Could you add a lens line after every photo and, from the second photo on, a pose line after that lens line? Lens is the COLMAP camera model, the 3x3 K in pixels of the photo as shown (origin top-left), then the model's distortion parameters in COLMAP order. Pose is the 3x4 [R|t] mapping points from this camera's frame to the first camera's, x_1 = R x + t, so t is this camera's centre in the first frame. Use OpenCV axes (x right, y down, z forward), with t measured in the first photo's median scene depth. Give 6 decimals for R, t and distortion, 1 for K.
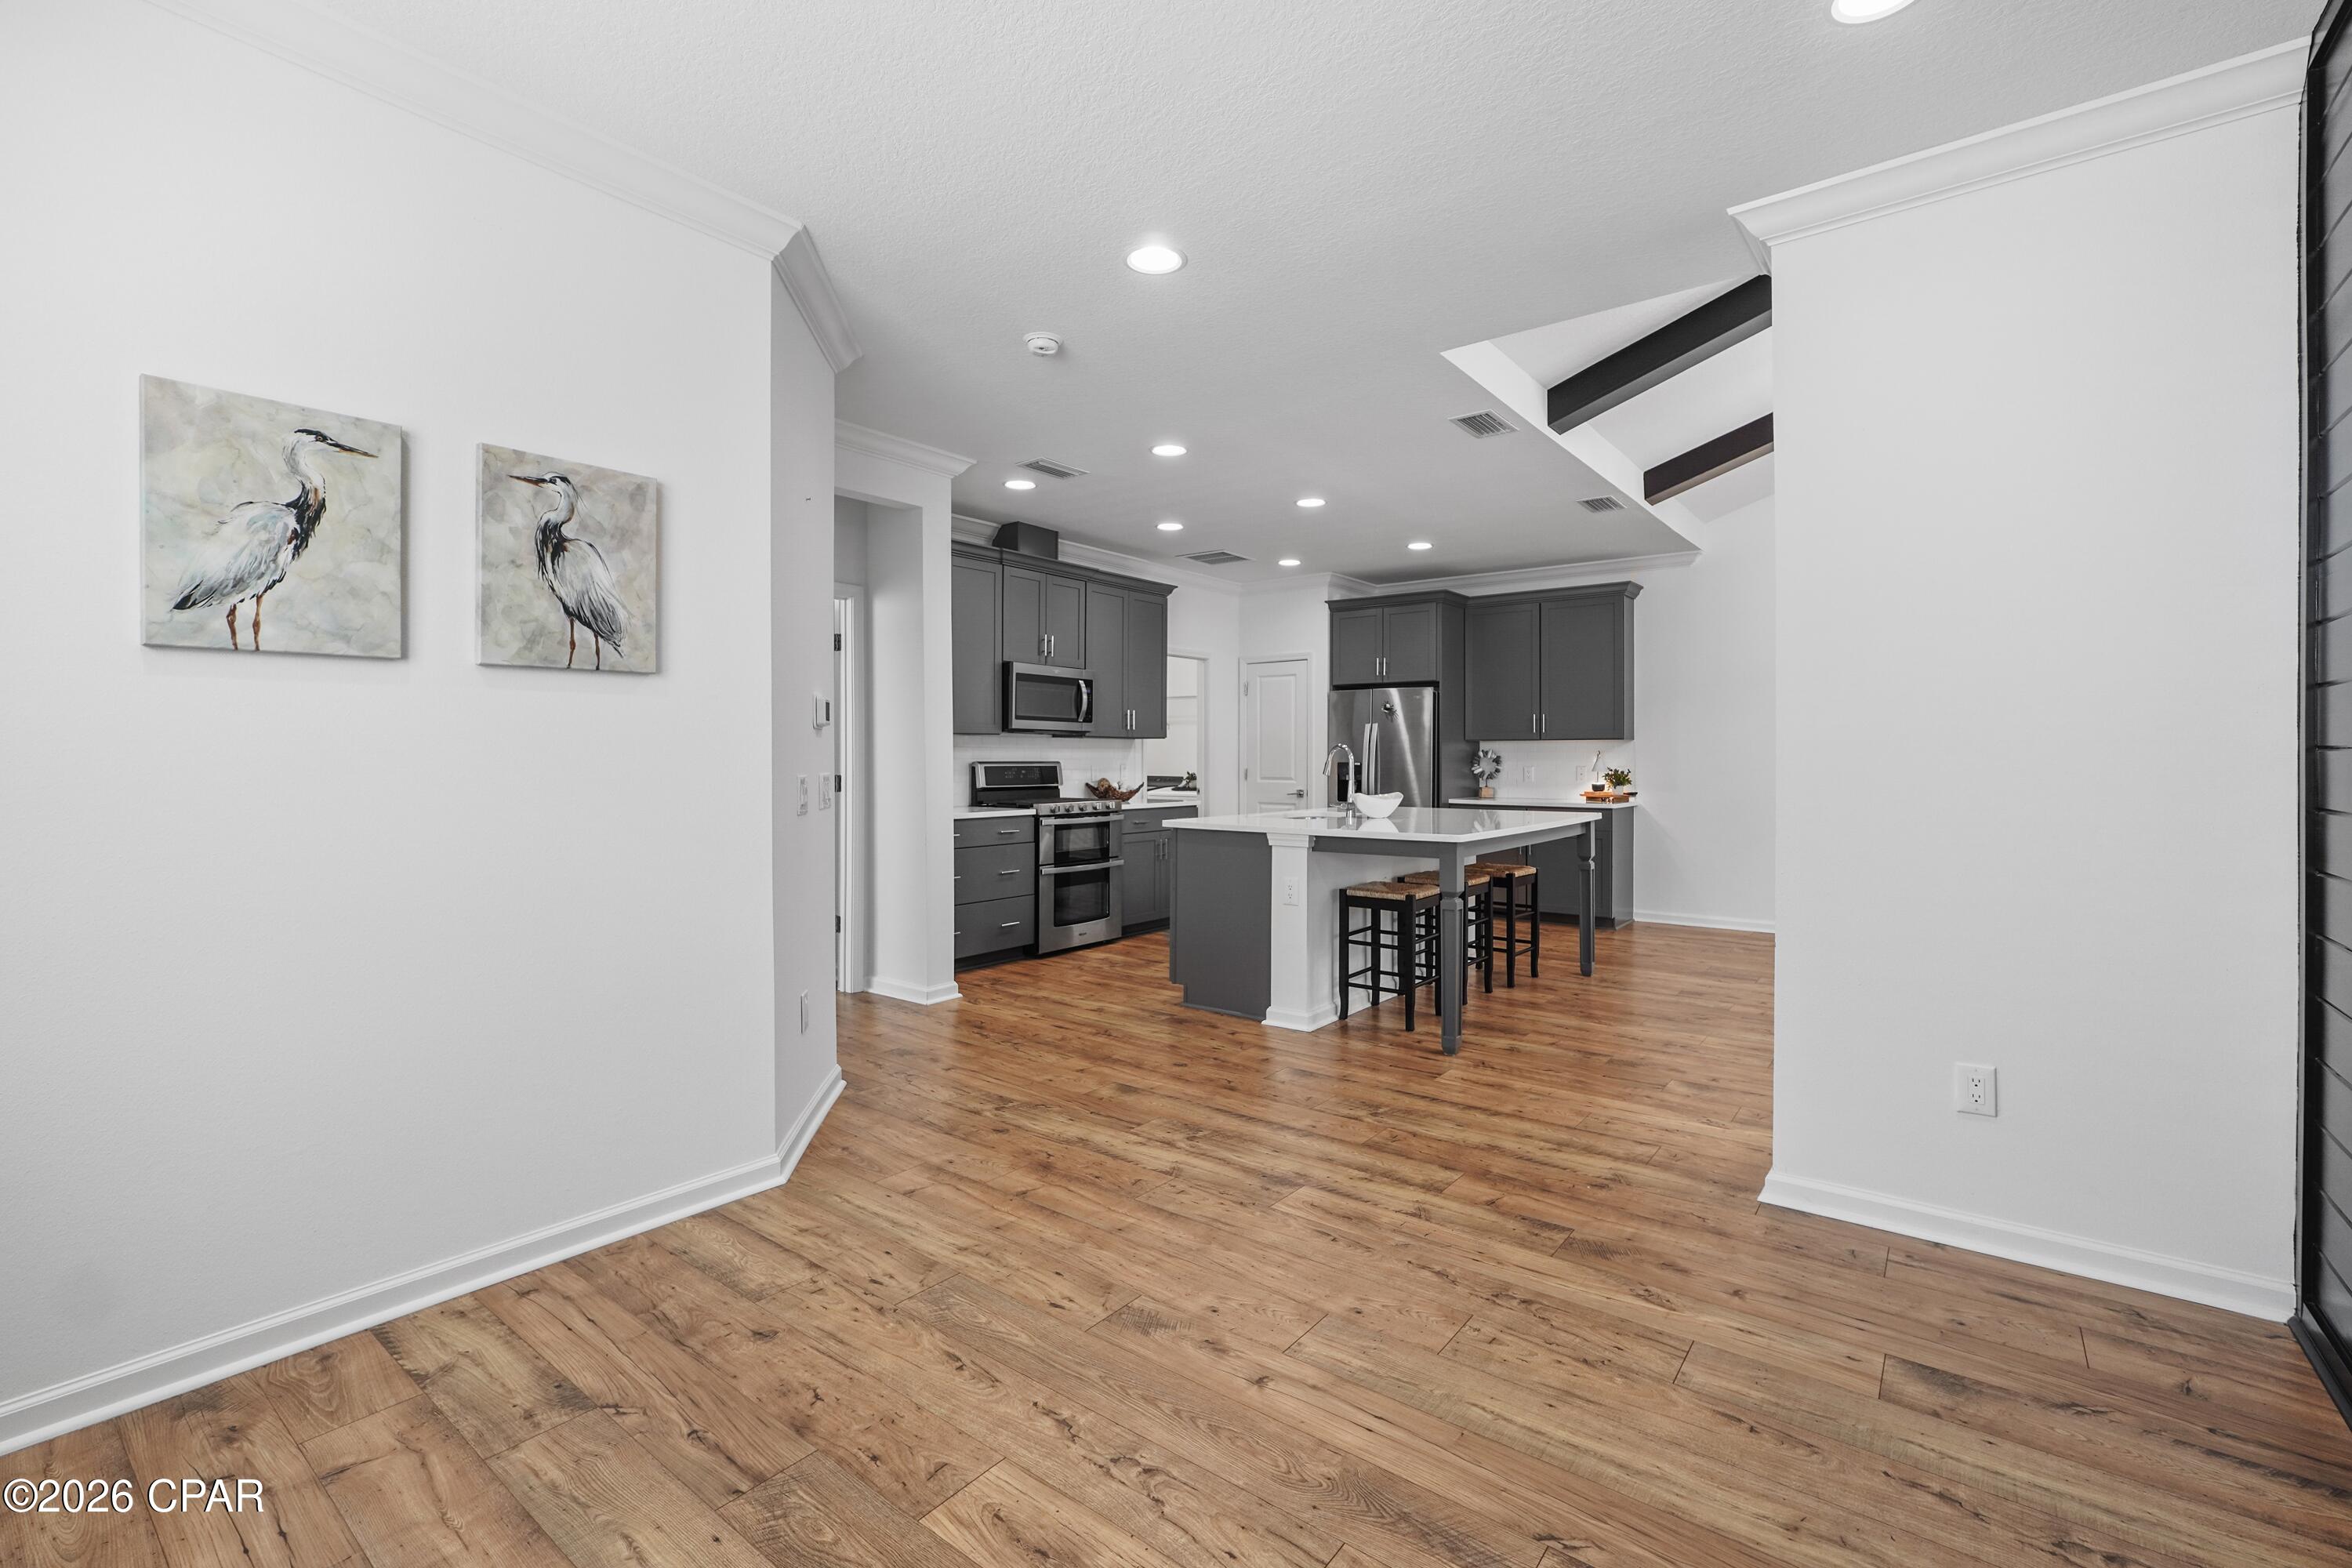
lens RADIAL K [[1039.5, 0, 1145.6], [0, 1039.5, 756.7], [0, 0, 1]] dist [-0.017945, 0.006562]
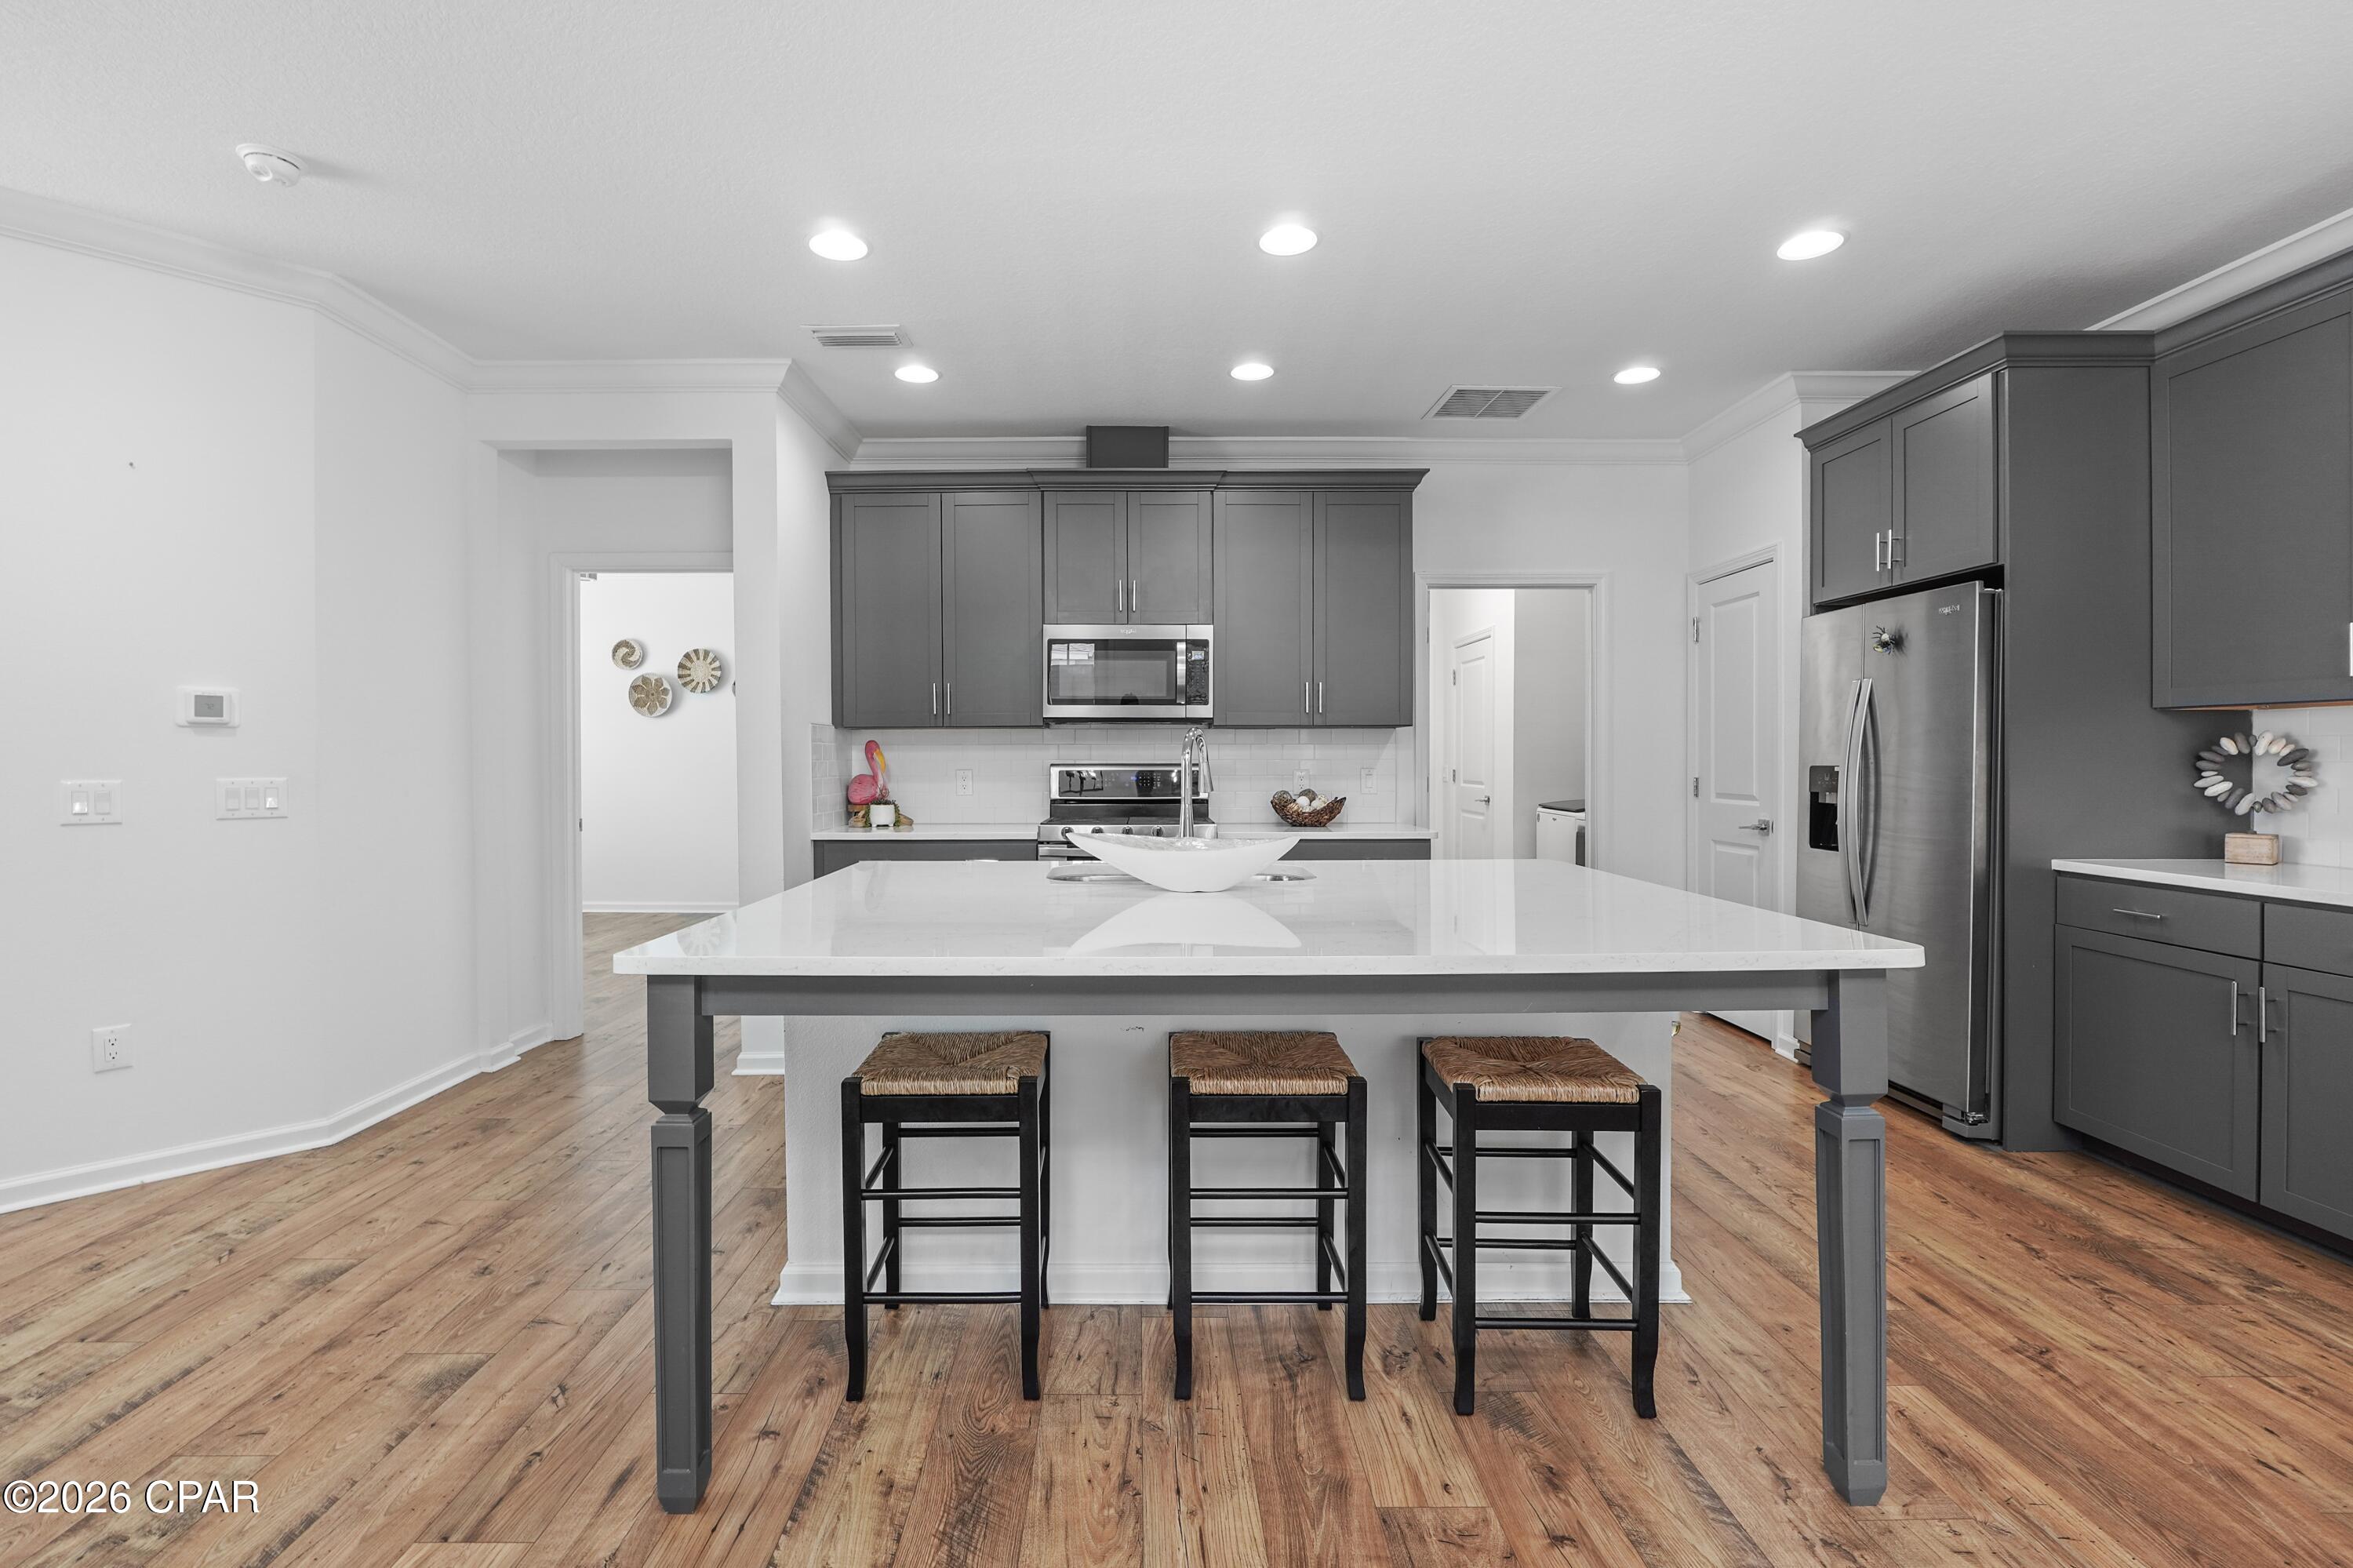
lens RADIAL K [[1040.0, 0, 1144.5], [0, 1040.0, 782.4], [0, 0, 1]] dist [-0.017945, 0.006562]
pose [[0.627500, 0.013826, -0.778494, 0.432409], [0.004110, 0.999770, 0.021069, 0.002075], [0.778606, -0.016420, 0.627298, 0.547084]]
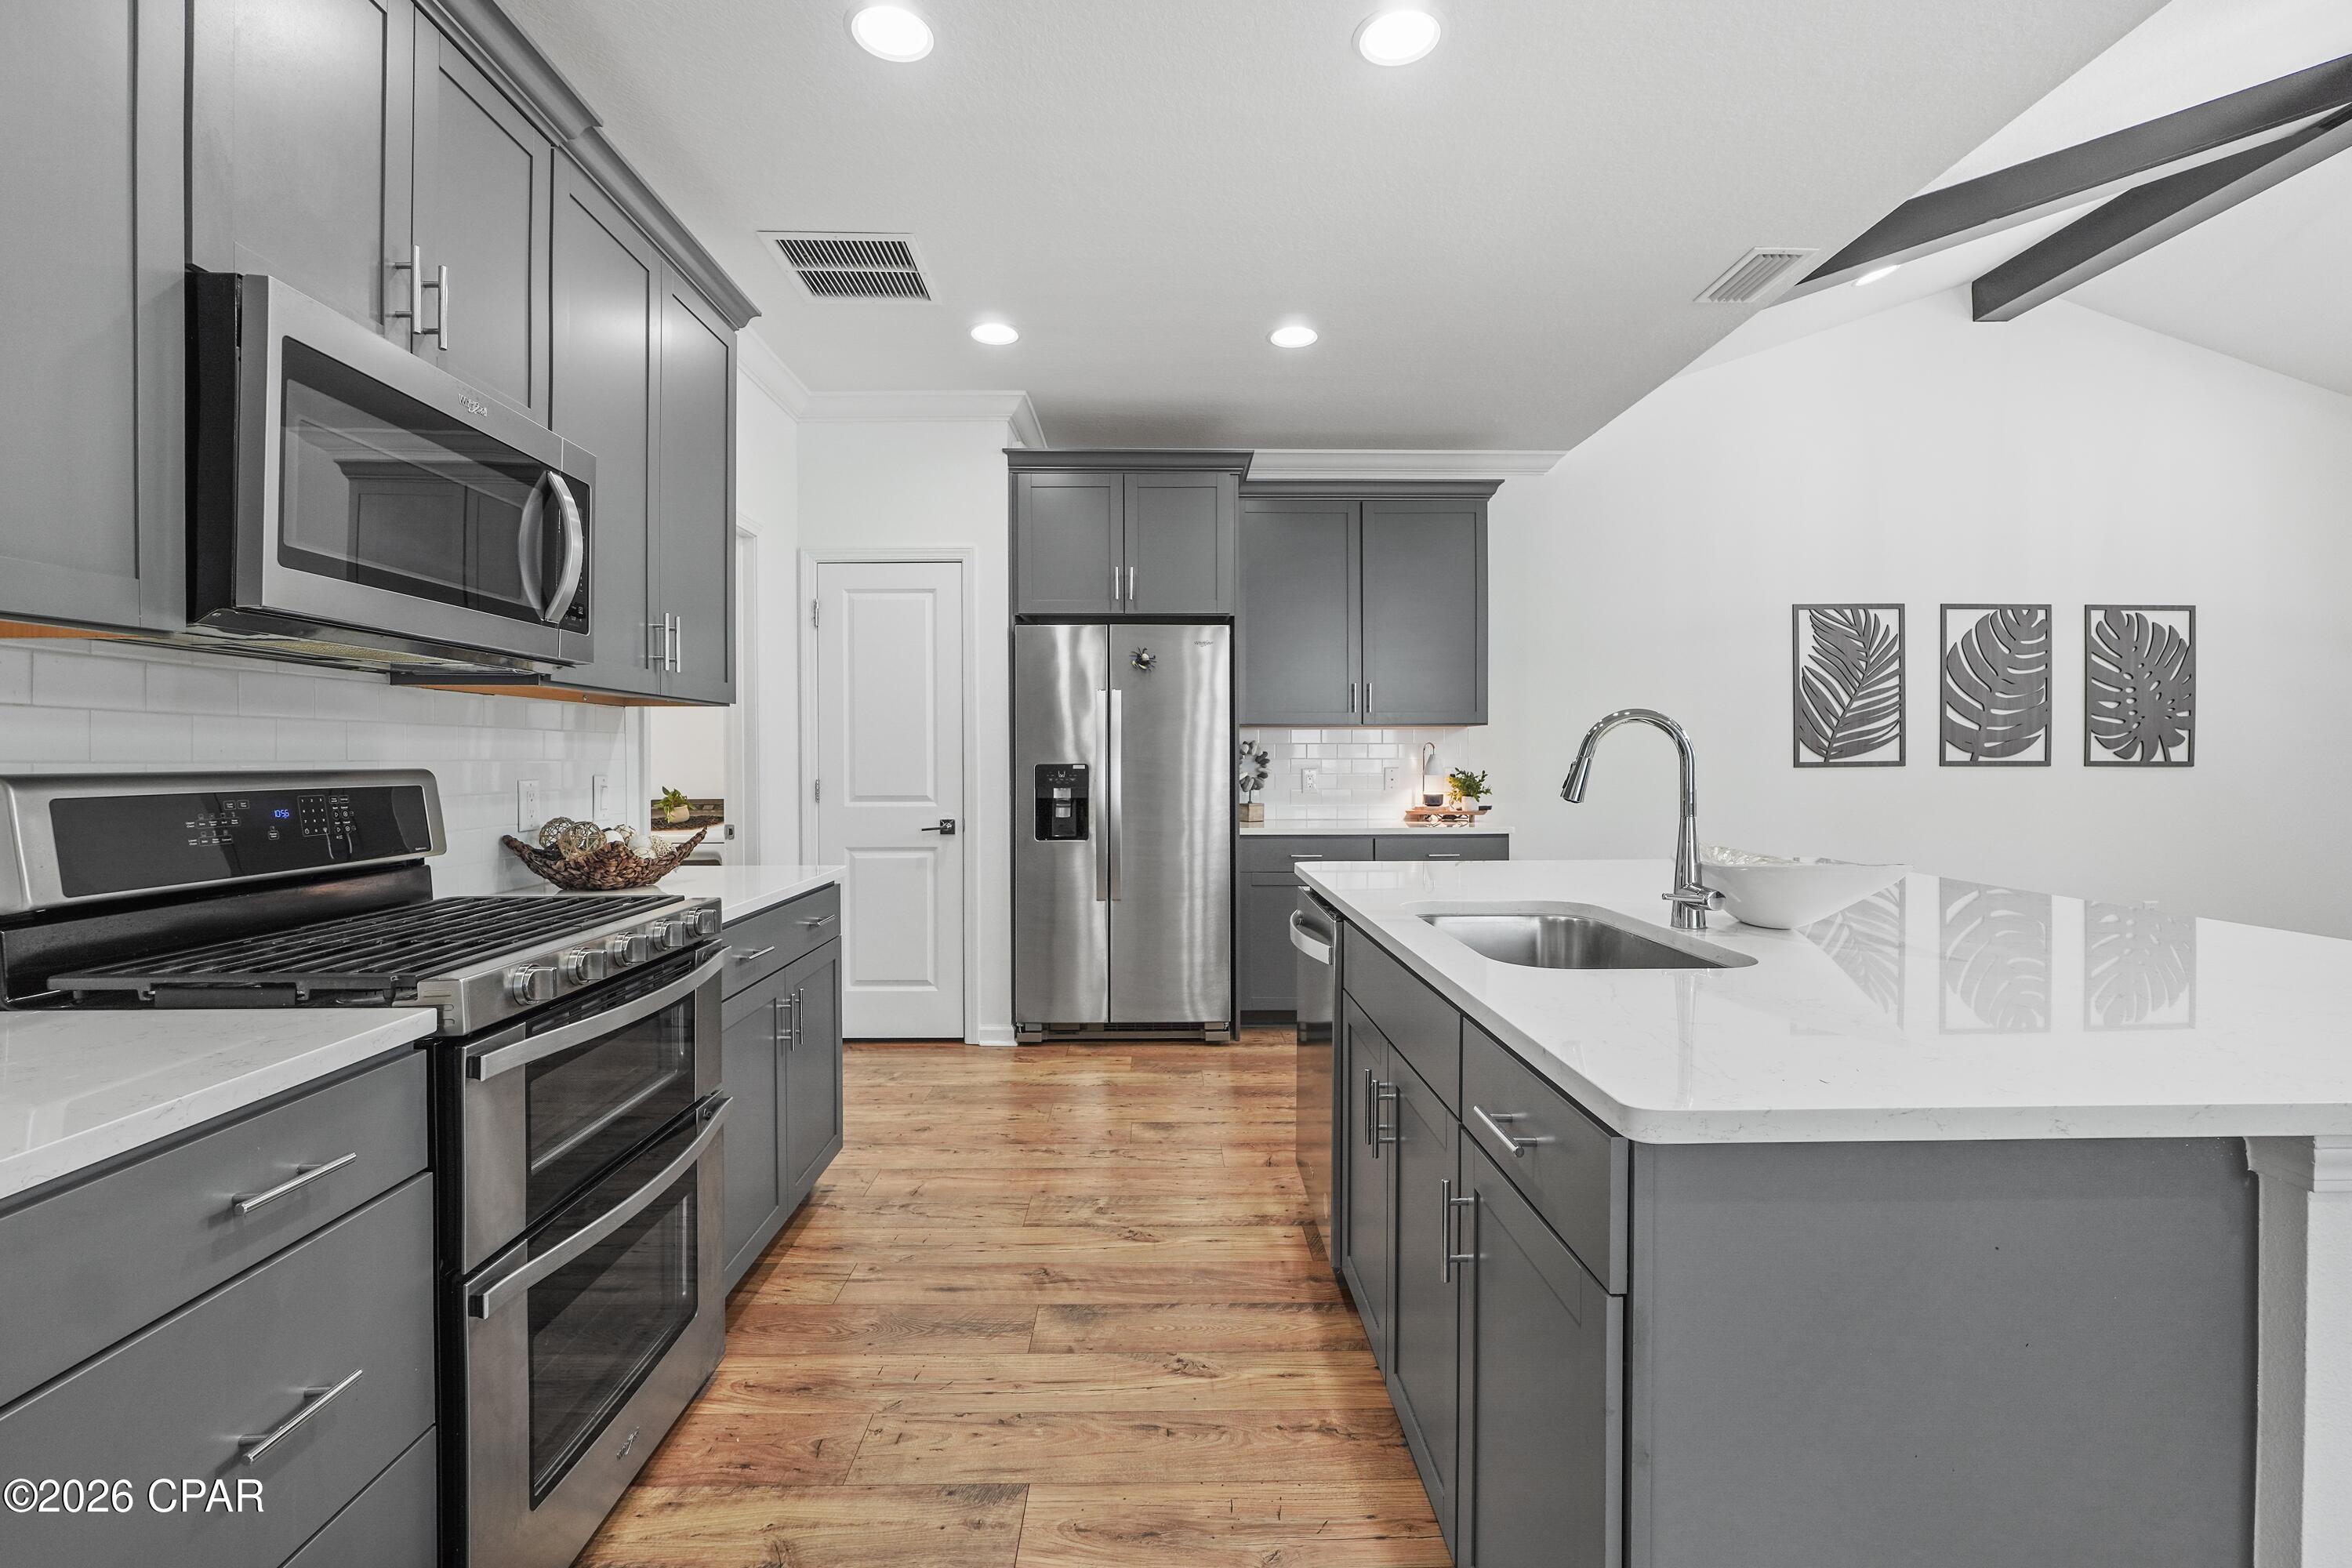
lens RADIAL K [[1039.5, 0, 1174.7], [0, 1039.5, 762.9], [0, 0, 1]] dist [-0.017945, 0.006562]
pose [[0.768361, -0.009275, 0.639950, -0.109135], [0.006277, 0.999956, 0.006956, 0.001608], [-0.639986, -0.001327, 0.768385, 0.667566]]
